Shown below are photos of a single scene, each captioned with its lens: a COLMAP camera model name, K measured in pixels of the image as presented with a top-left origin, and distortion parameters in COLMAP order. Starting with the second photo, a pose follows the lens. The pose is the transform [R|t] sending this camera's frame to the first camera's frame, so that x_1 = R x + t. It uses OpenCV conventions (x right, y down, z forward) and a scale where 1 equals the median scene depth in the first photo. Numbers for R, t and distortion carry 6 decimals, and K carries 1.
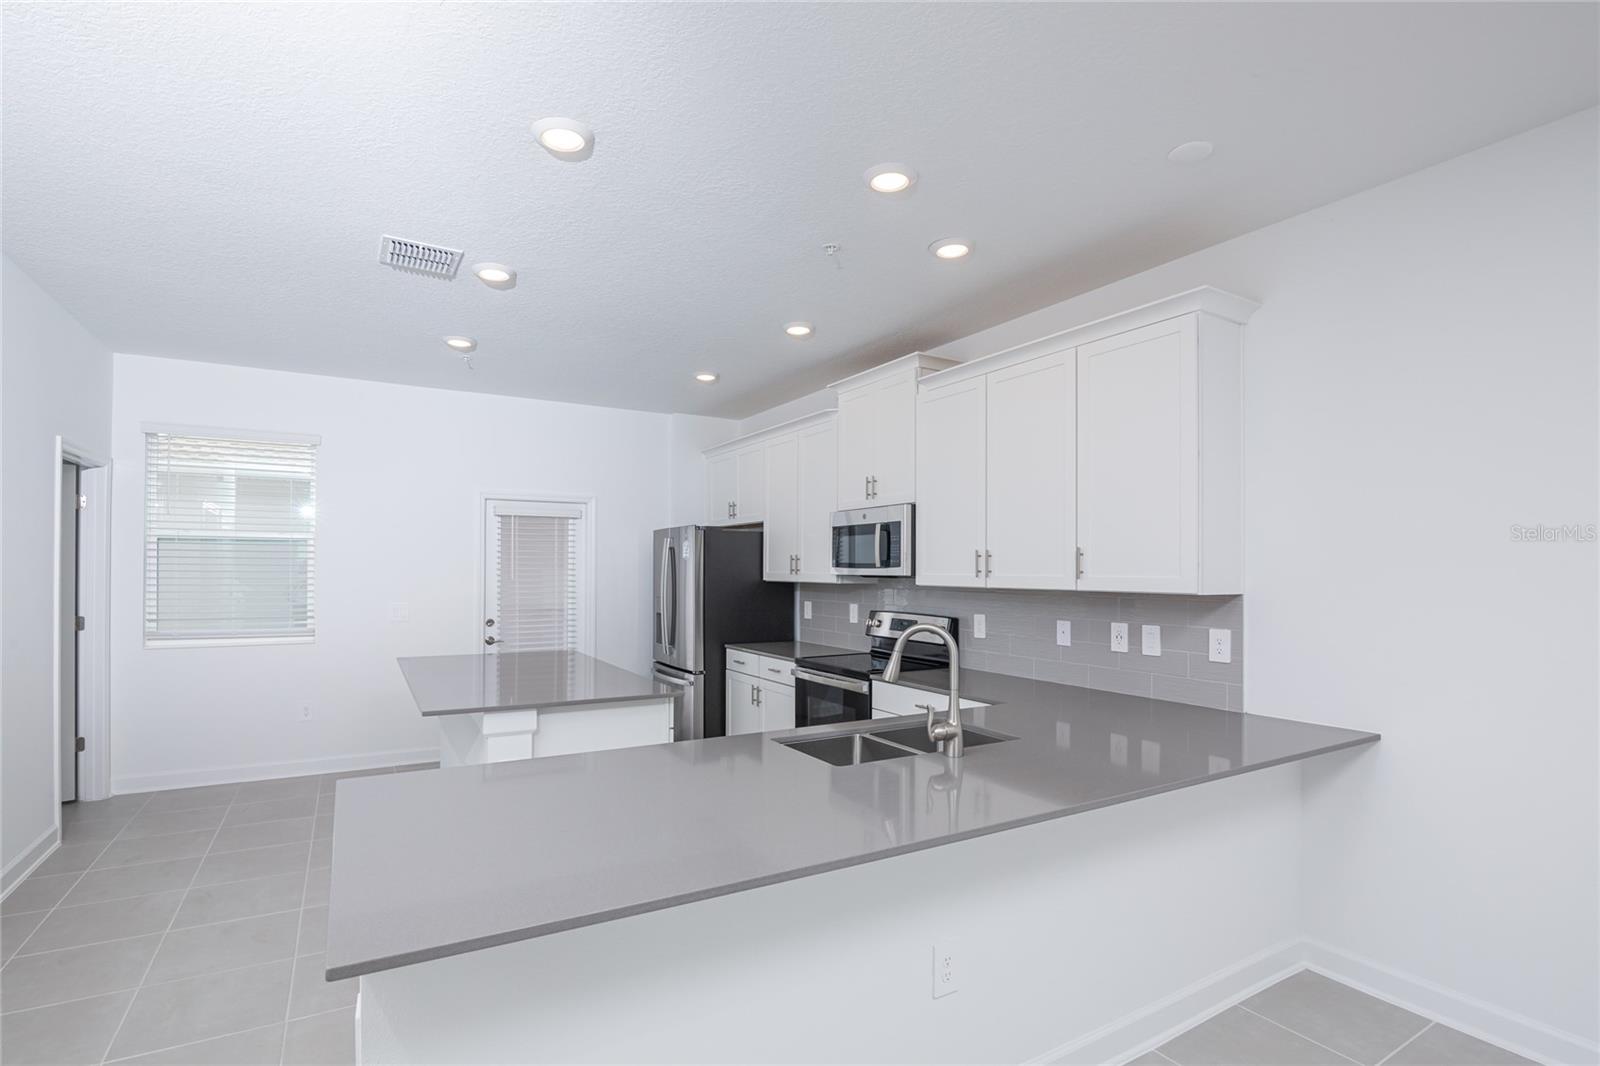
lens RADIAL K [[762.2, 0, 773.0], [0, 762.2, 567.3], [0, 0, 1]] dist [-0.015749, -0.000398]
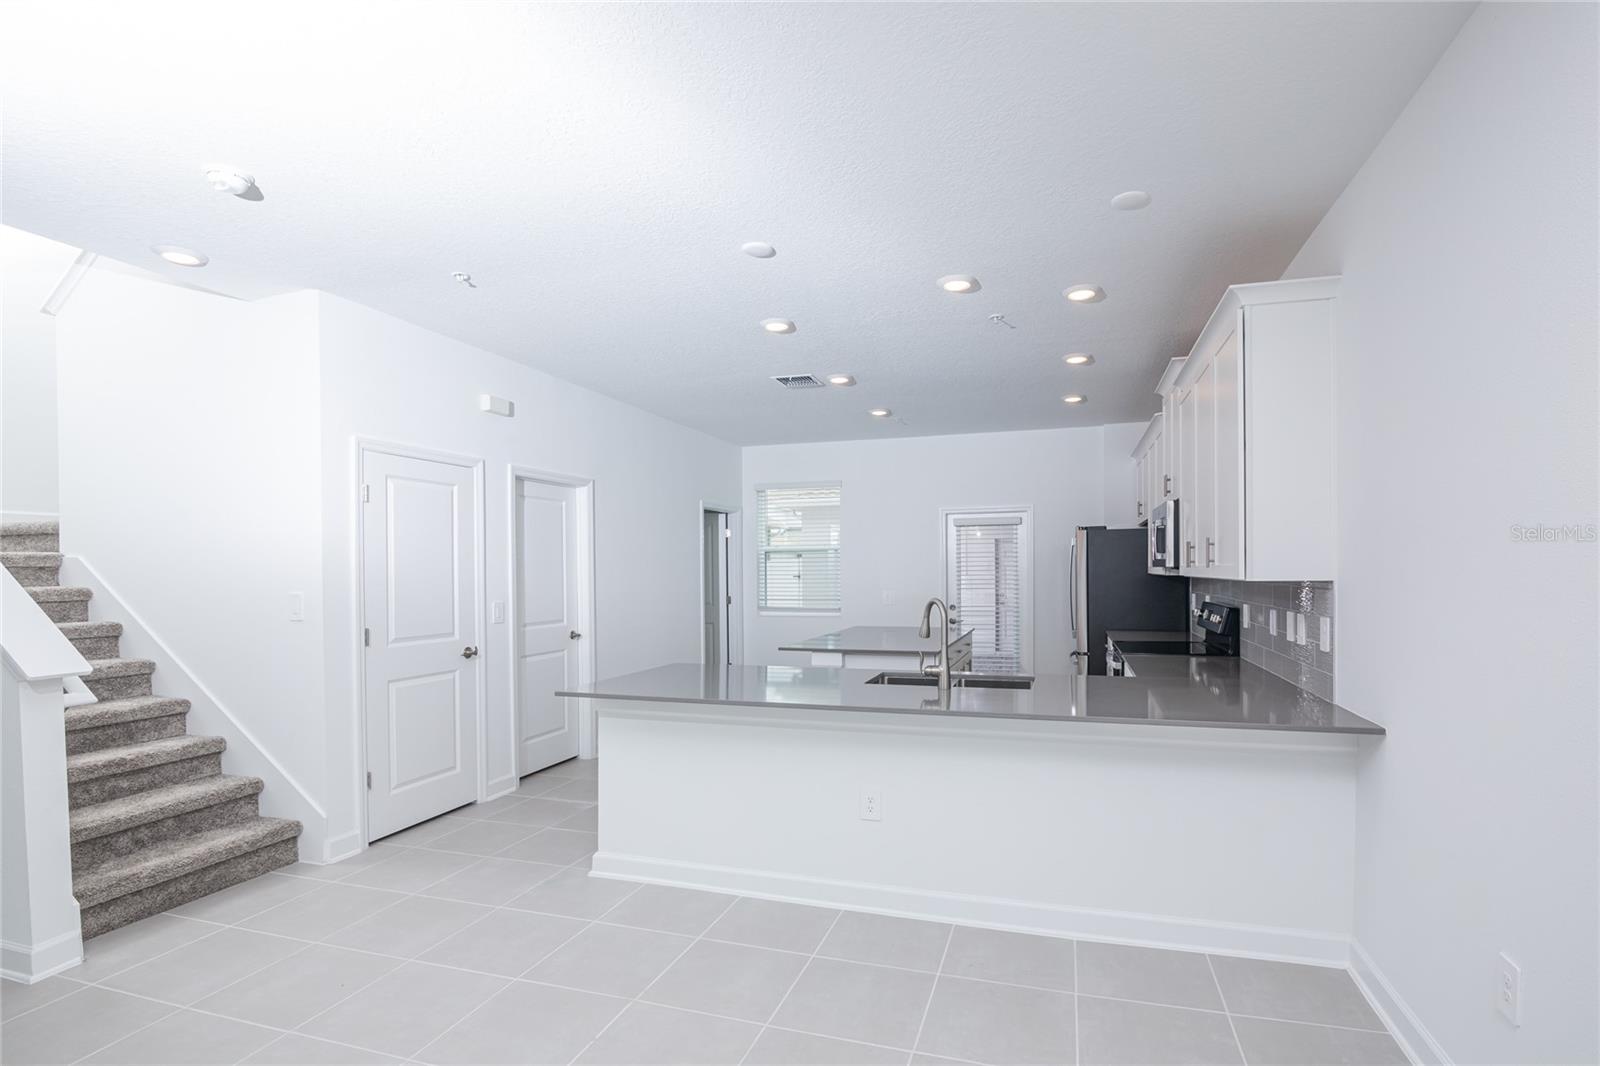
lens RADIAL K [[762.2, 0, 848.5], [0, 762.2, 570.6], [0, 0, 1]] dist [-0.015749, -0.000398]
pose [[0.698667, -0.010787, -0.715365, 0.584859], [0.014367, 0.999896, -0.001046, 0.010110], [0.715303, -0.009547, 0.698750, -0.076803]]
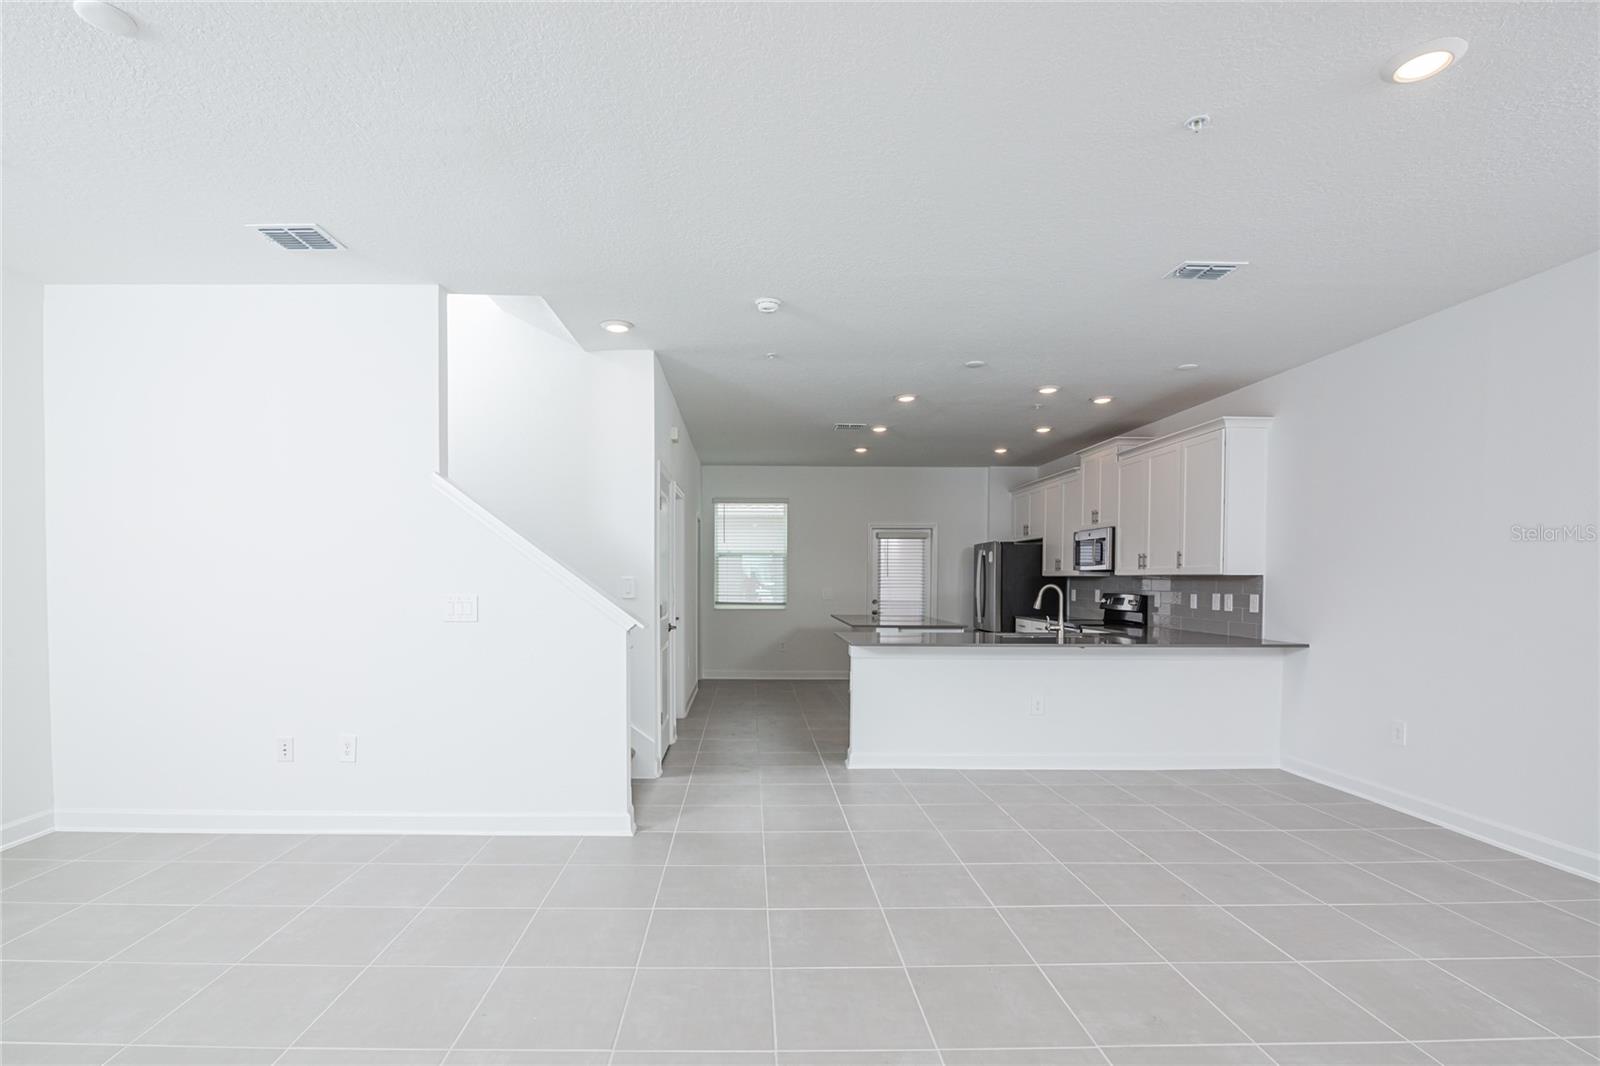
lens RADIAL K [[762.2, 0, 757.3], [0, 762.2, 600.3], [0, 0, 1]] dist [-0.015749, -0.000398]
pose [[0.879068, 0.010554, -0.476579, 0.274601], [0.003639, 0.999577, 0.028848, 0.025918], [0.476682, -0.027094, 0.878658, -0.811264]]
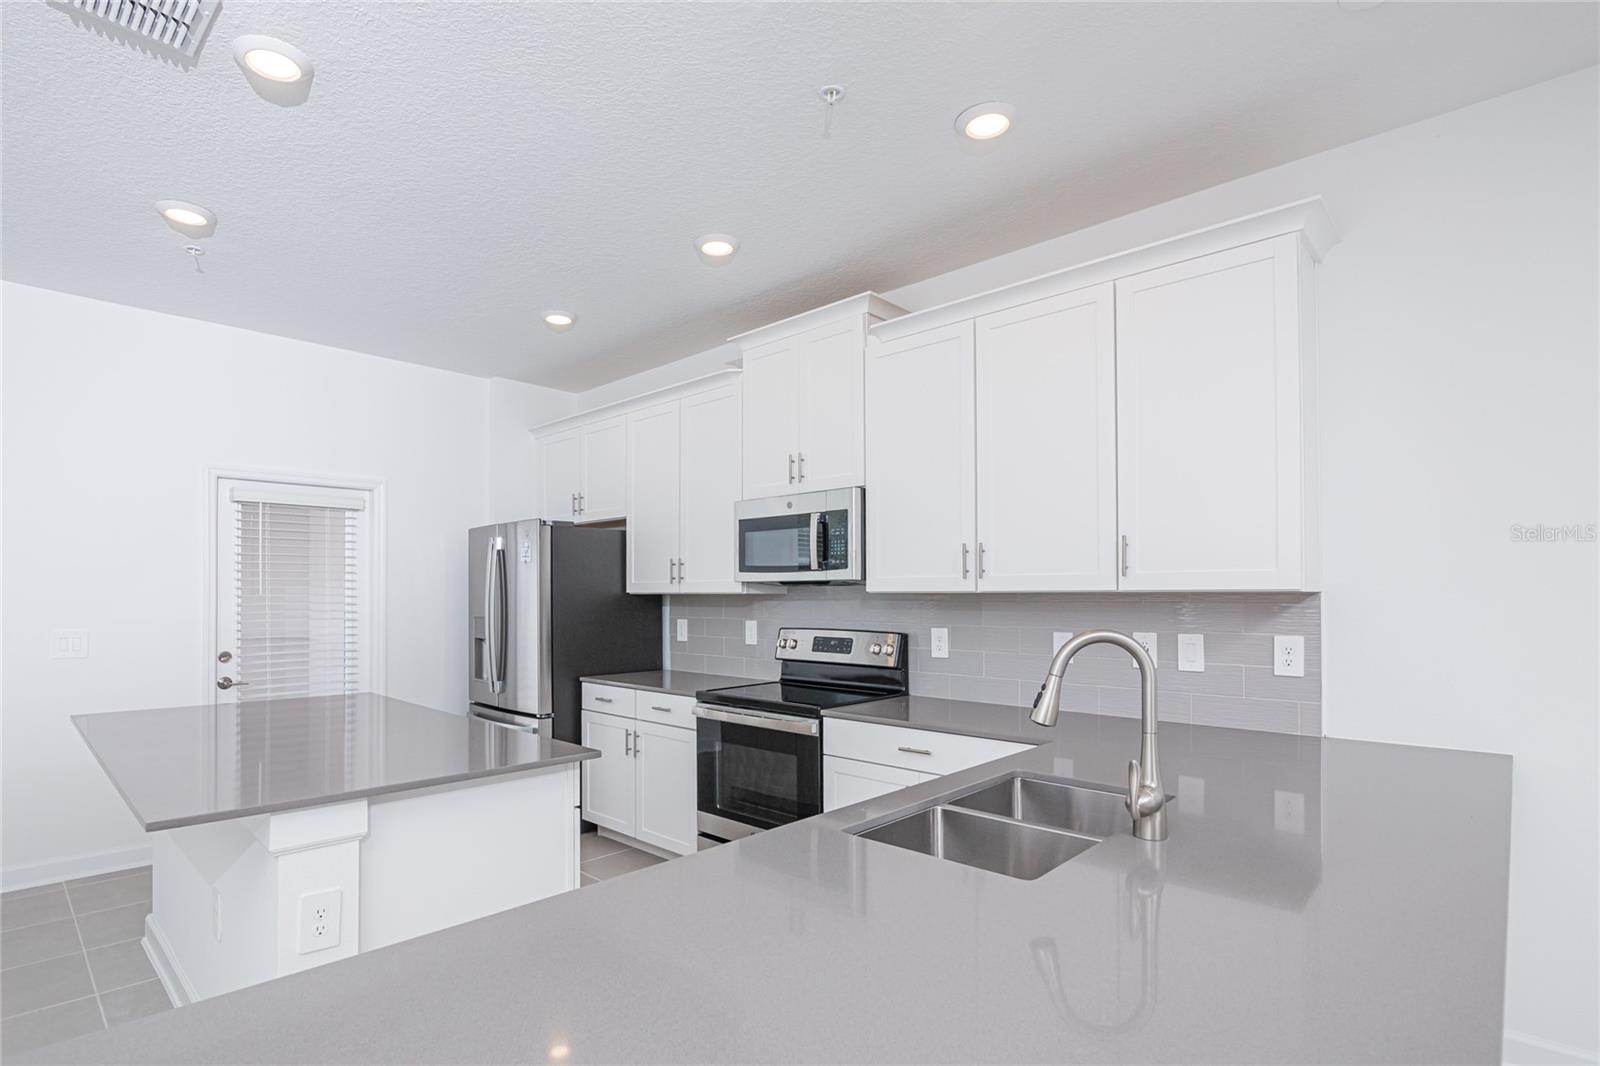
lens RADIAL K [[762.2, 0, 728.6], [0, 762.2, 595.3], [0, 0, 1]] dist [-0.015749, -0.000398]
pose [[0.962128, -0.005956, 0.272533, -0.145781], [0.006144, 0.999981, 0.000164, 0.023699], [-0.272529, 0.001516, 0.962147, 0.262899]]
